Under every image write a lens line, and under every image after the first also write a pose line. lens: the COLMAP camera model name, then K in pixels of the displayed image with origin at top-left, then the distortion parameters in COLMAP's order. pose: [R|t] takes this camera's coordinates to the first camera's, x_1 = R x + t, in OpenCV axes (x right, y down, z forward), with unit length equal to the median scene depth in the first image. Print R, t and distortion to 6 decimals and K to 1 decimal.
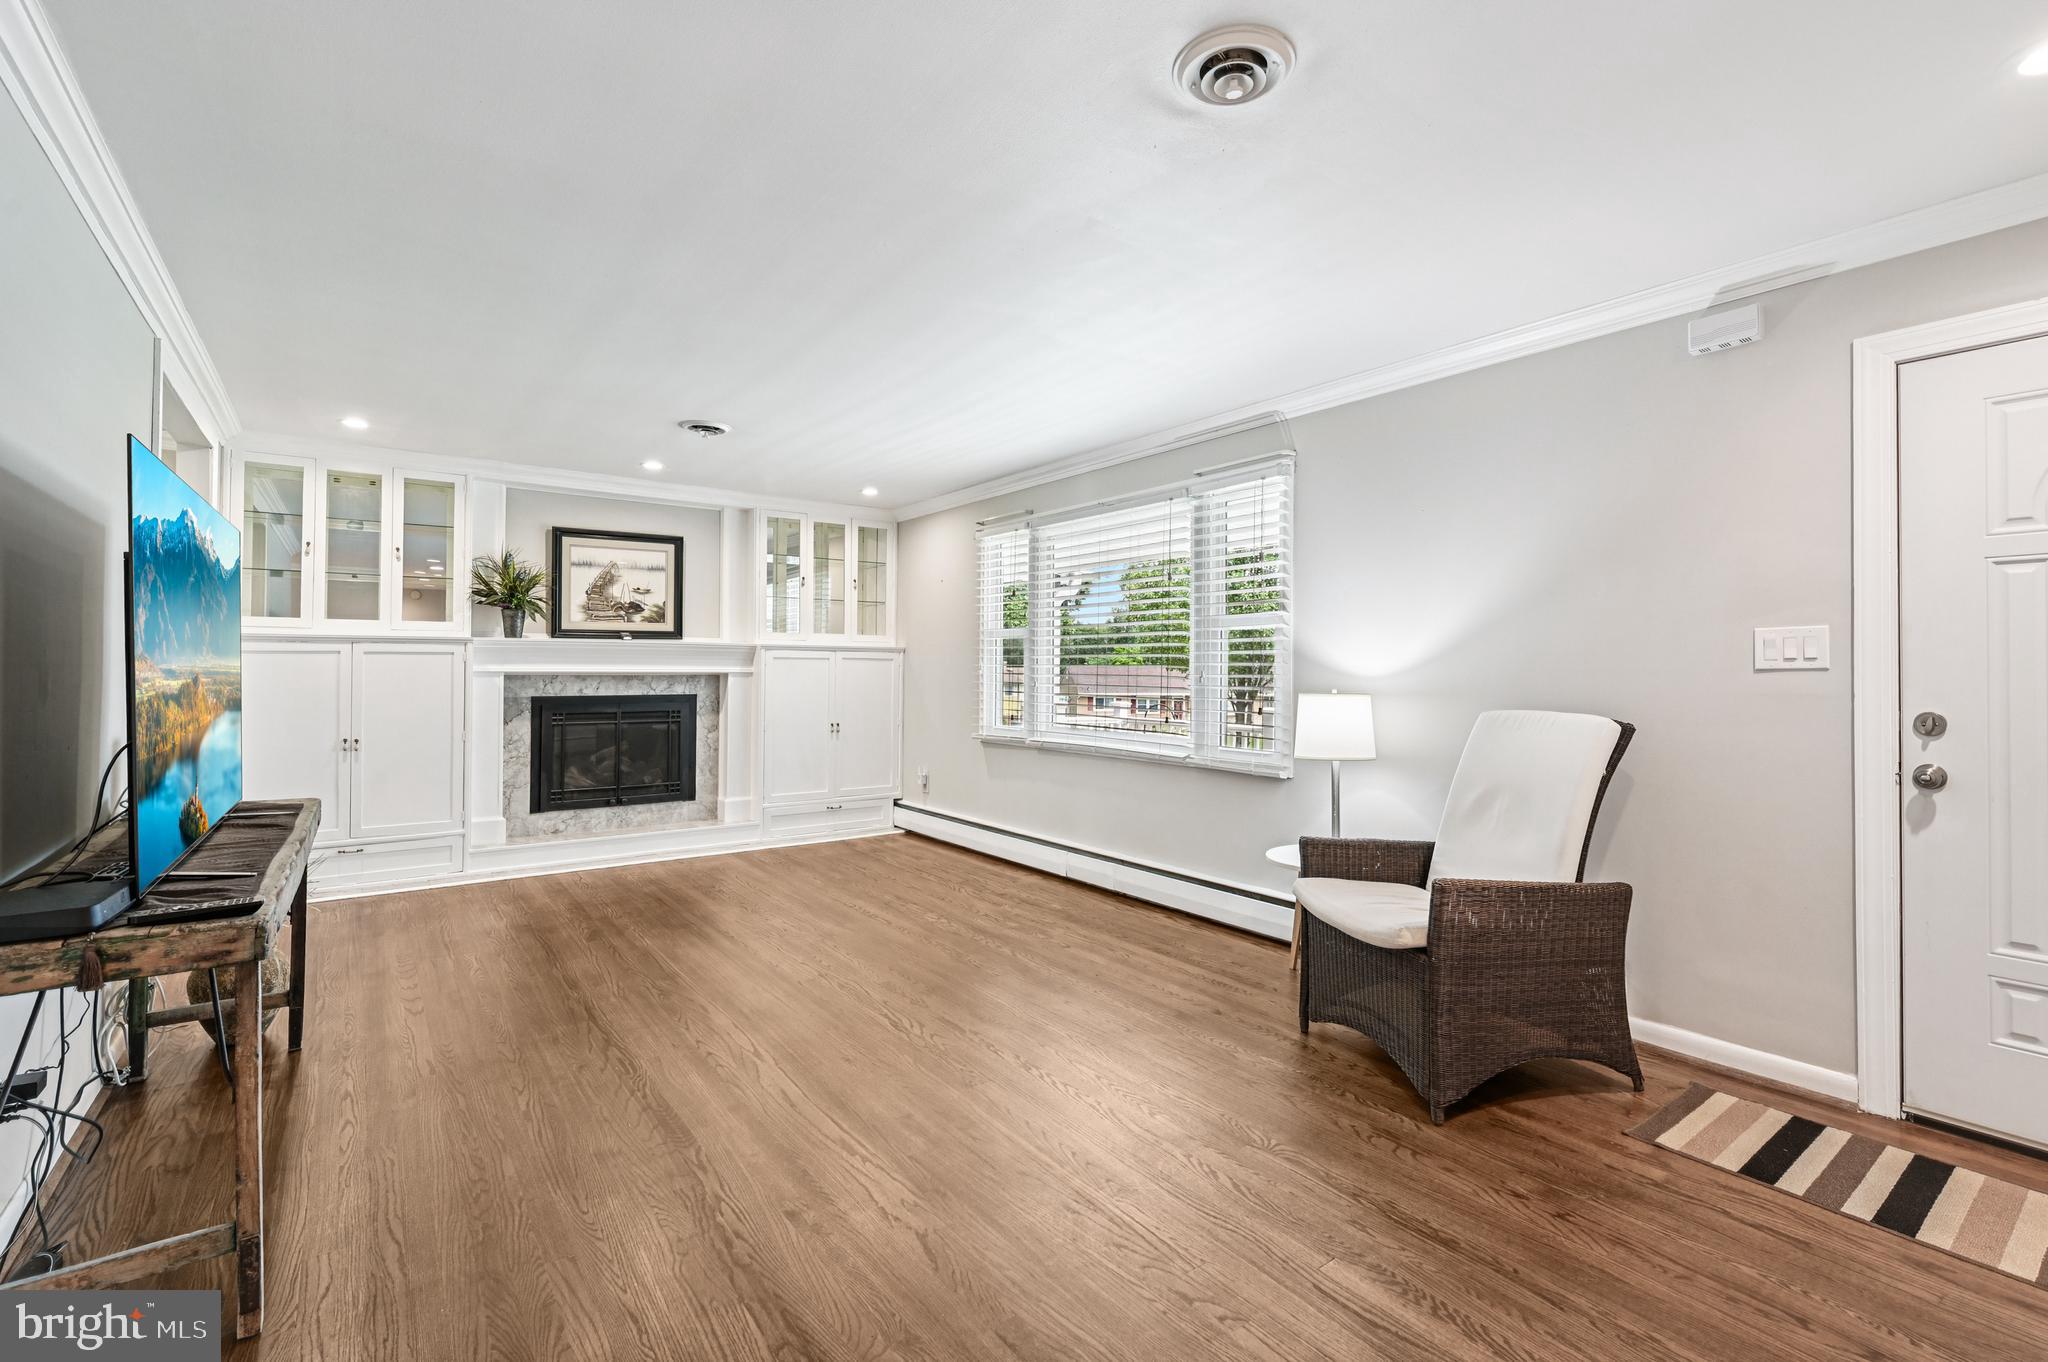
lens RADIAL K [[904.2, 0, 1031.8], [0, 904.2, 670.4], [0, 0, 1]] dist [-0.000890, 0.000439]
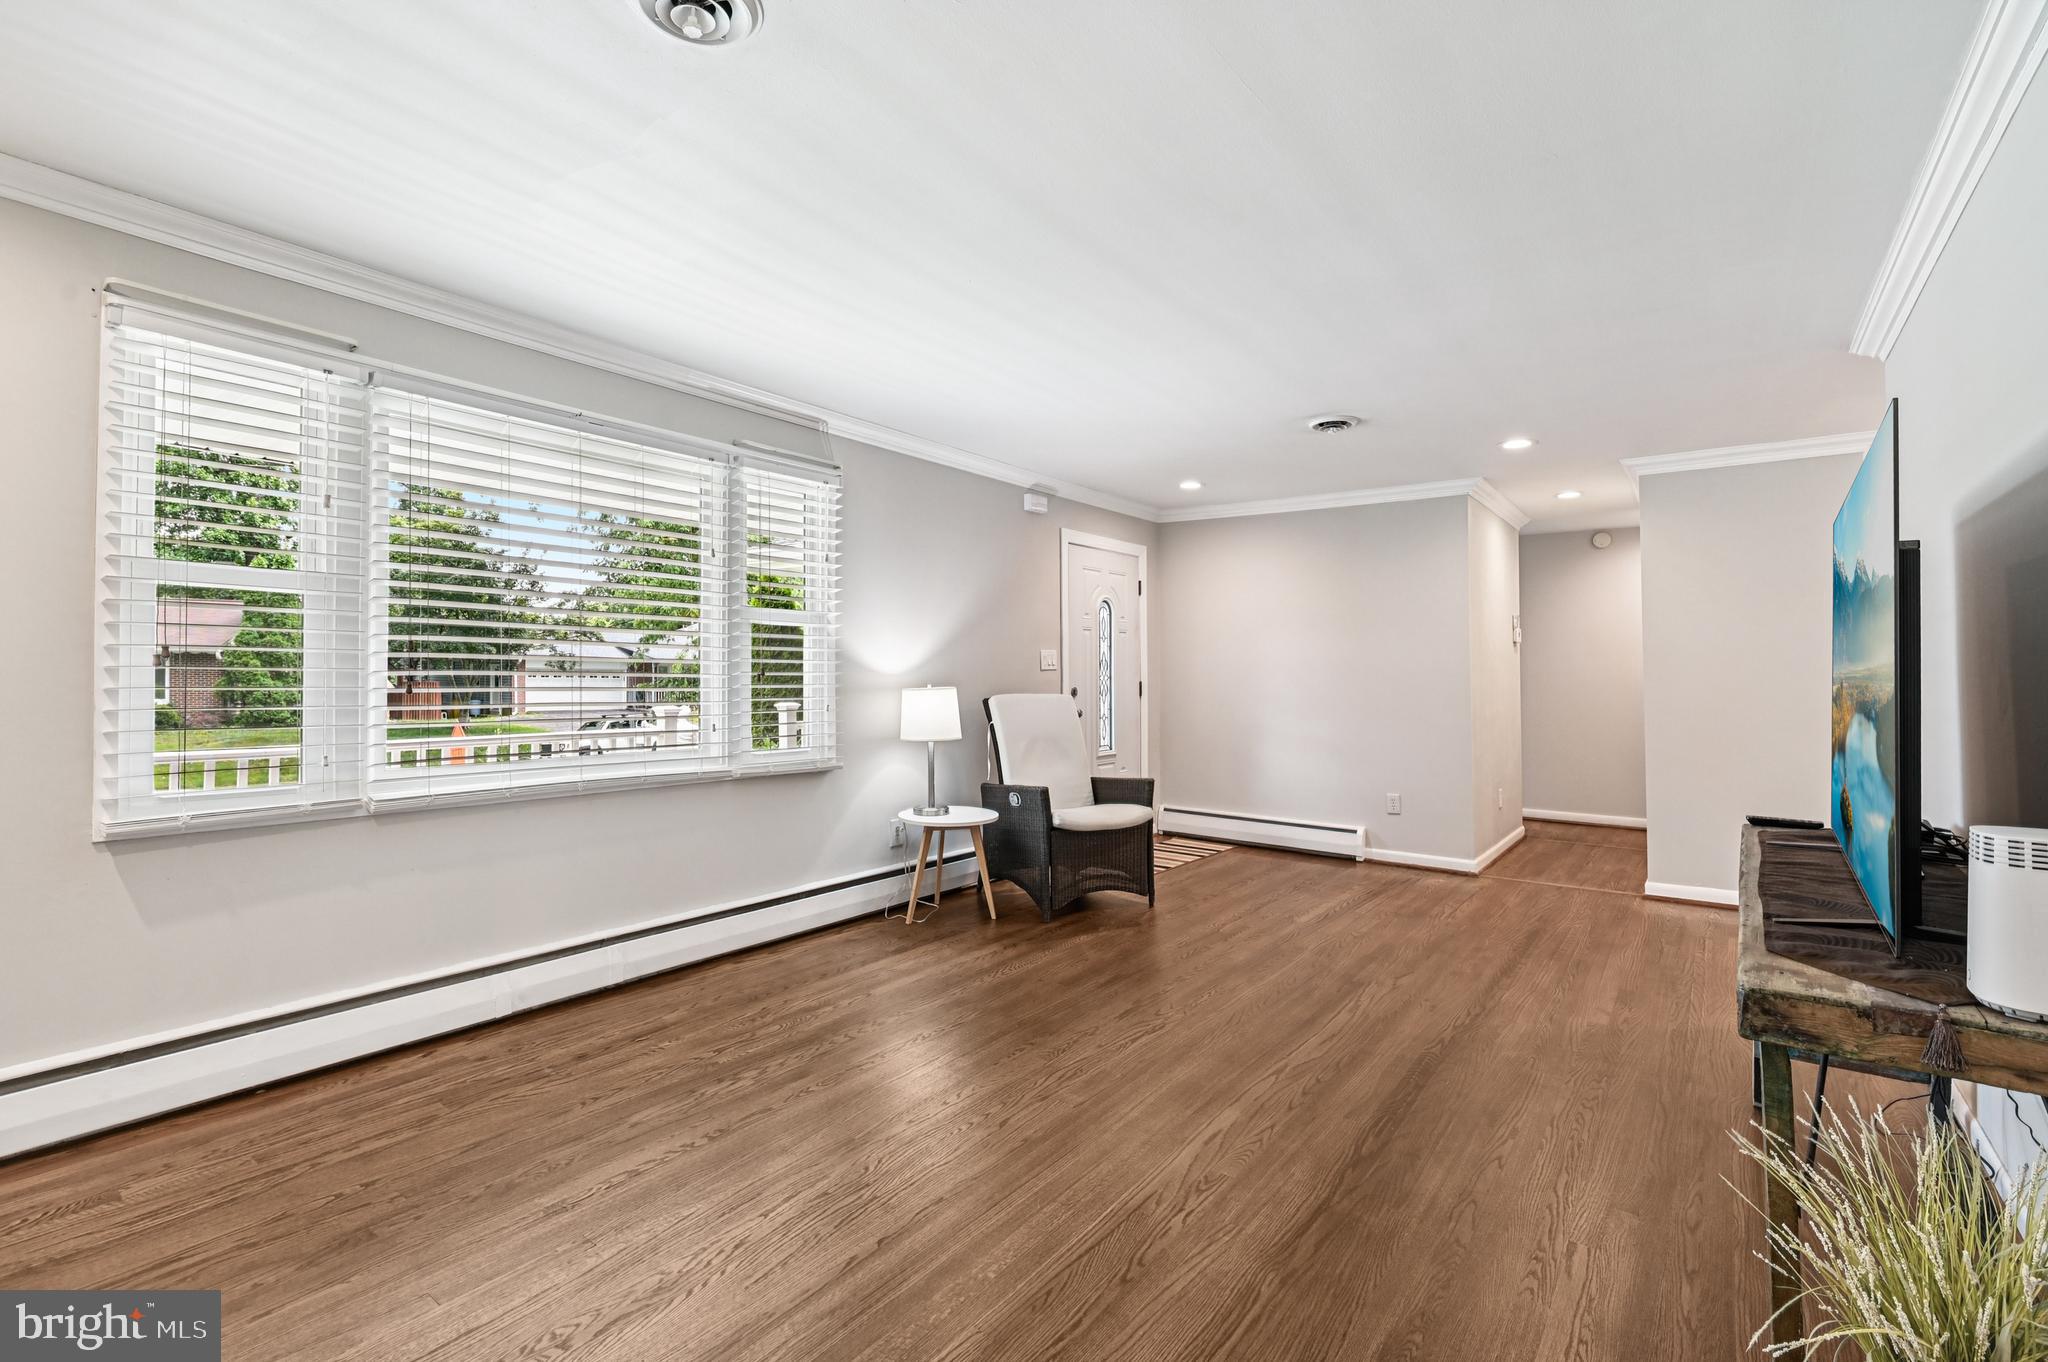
lens RADIAL K [[904.2, 0, 1055.9], [0, 904.2, 651.7], [0, 0, 1]] dist [-0.000890, 0.000439]
pose [[-0.293429, 0.018138, 0.955809, -0.939768], [-0.007938, 0.999739, -0.021409, 0.000845], [-0.955948, -0.013869, -0.293209, 1.226171]]
